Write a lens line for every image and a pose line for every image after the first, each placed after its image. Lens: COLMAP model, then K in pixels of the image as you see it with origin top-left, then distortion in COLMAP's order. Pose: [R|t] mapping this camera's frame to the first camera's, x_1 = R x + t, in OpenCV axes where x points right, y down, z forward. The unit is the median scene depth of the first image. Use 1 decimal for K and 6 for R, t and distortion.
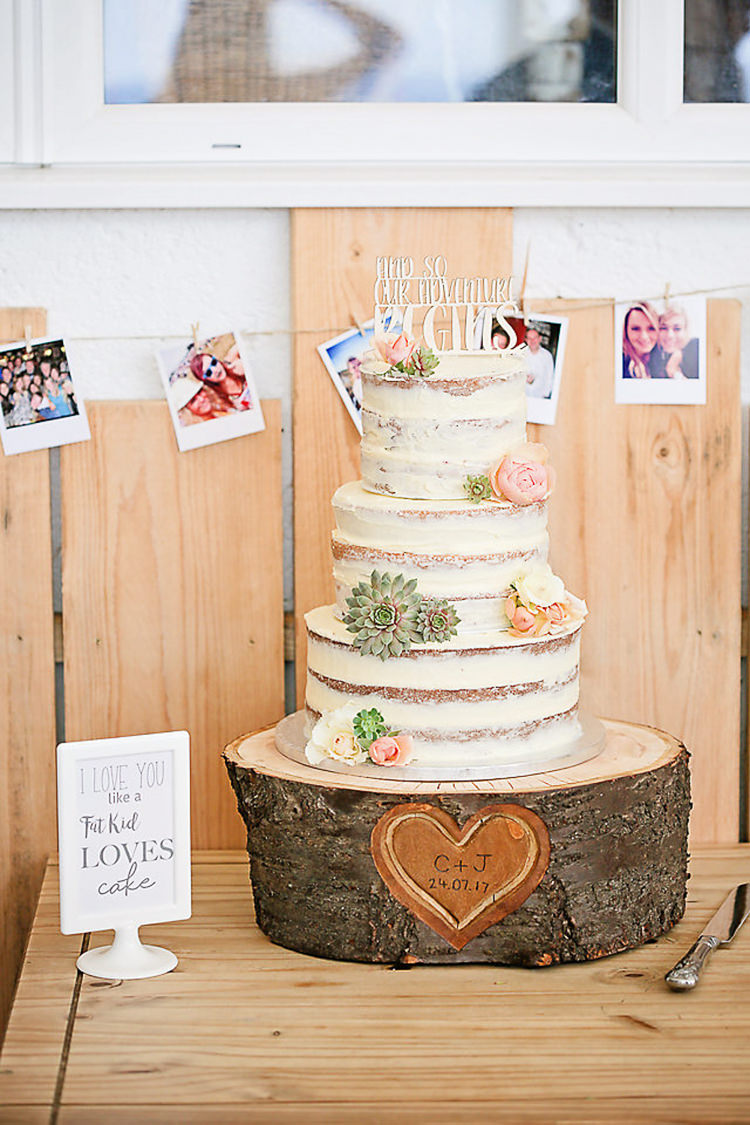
lens RADIAL K [[3359.2, 0, 375.0], [0, 3359.2, 562.4], [0, 0, 1]] dist [-0.244046, 0.000000]
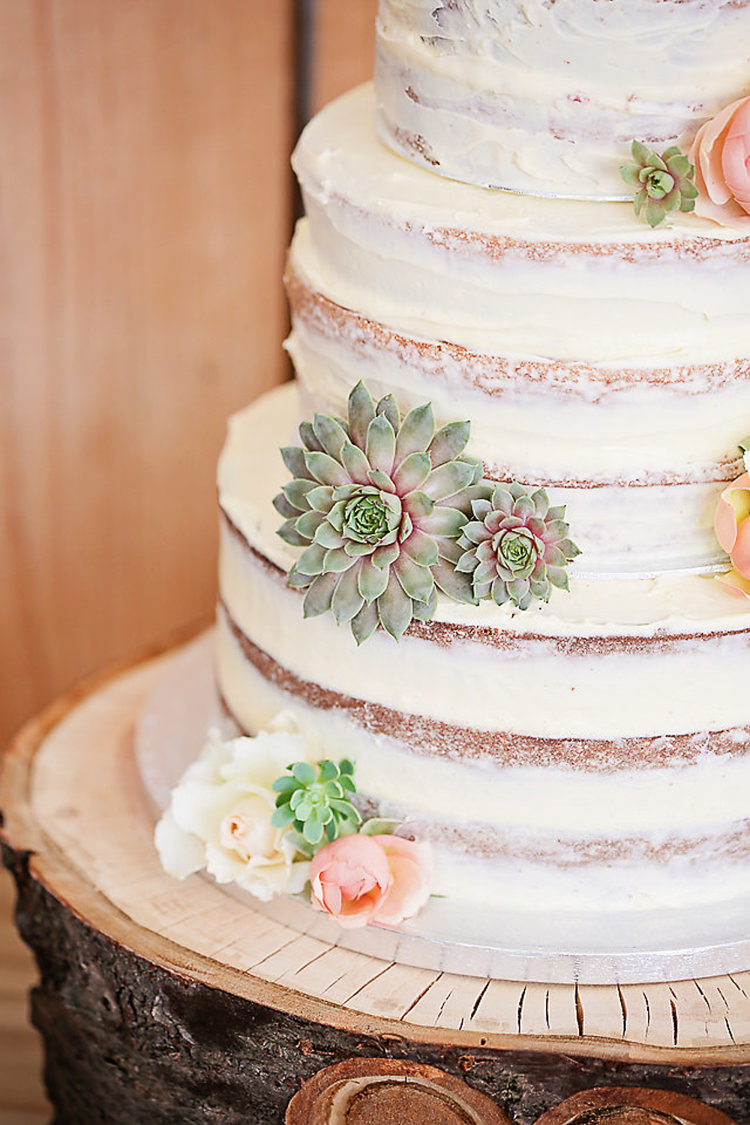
lens RADIAL K [[3359.2, 0, 374.9], [0, 3359.2, 562.2], [0, 0, 1]] dist [-0.244046, 0.000000]
pose [[0.983220, 0.094391, -0.156106, 0.059600], [-0.053338, 0.967081, 0.248814, -0.068833], [0.174453, -0.236313, 0.955888, 0.654286]]
